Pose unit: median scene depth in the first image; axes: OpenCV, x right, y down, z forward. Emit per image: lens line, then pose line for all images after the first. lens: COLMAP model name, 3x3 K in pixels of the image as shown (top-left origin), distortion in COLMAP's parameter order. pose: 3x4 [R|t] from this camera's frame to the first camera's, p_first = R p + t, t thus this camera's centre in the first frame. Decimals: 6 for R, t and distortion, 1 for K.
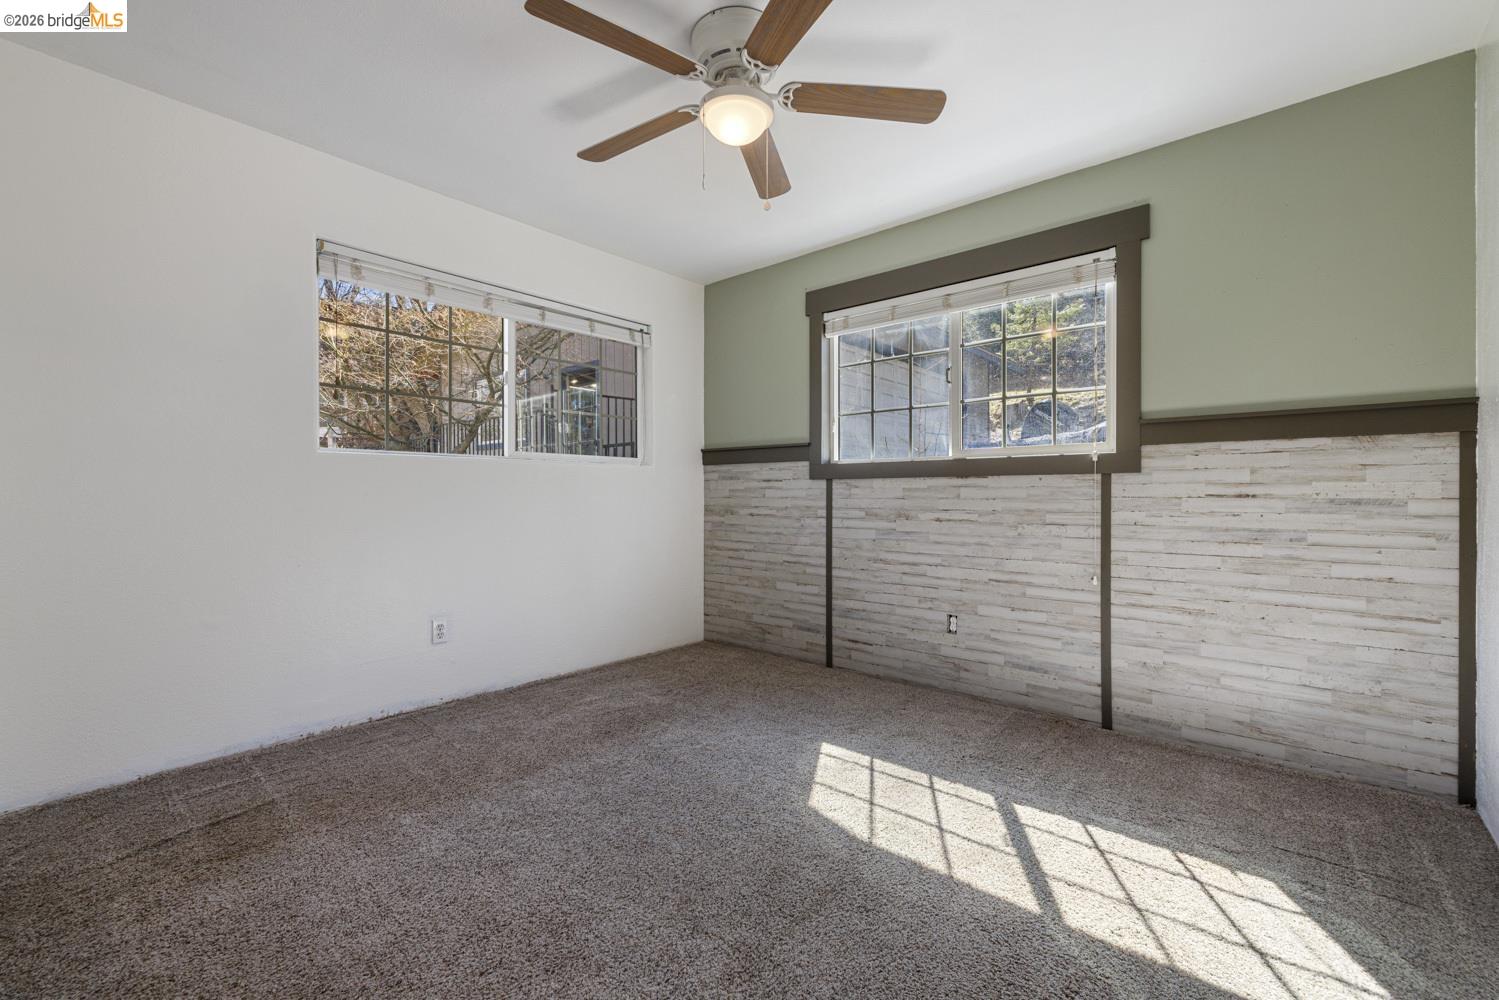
lens RADIAL K [[631.3, 0, 748.1], [0, 631.3, 495.8], [0, 0, 1]] dist [-0.000013, -0.000332]
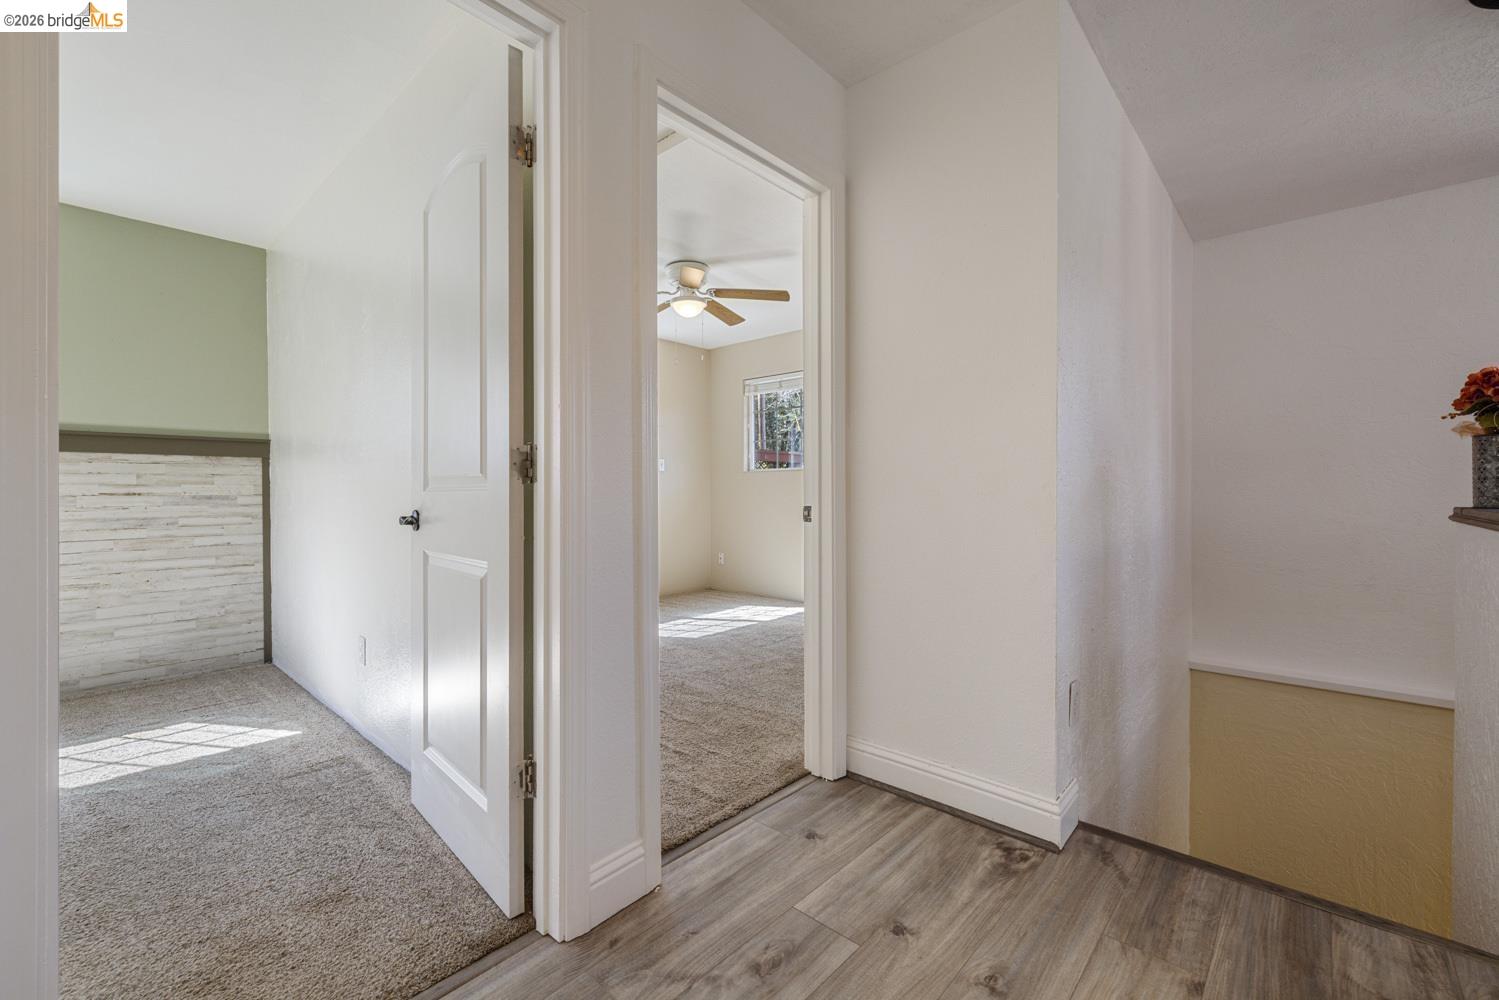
lens RADIAL K [[631.3, 0, 743.0], [0, 631.3, 494.9], [0, 0, 1]] dist [-0.000013, -0.000332]
pose [[0.023193, -0.001597, 0.999730, -0.601766], [0.012756, 0.999918, 0.001302, 0.018545], [-0.999650, 0.012722, 0.023211, -0.388452]]
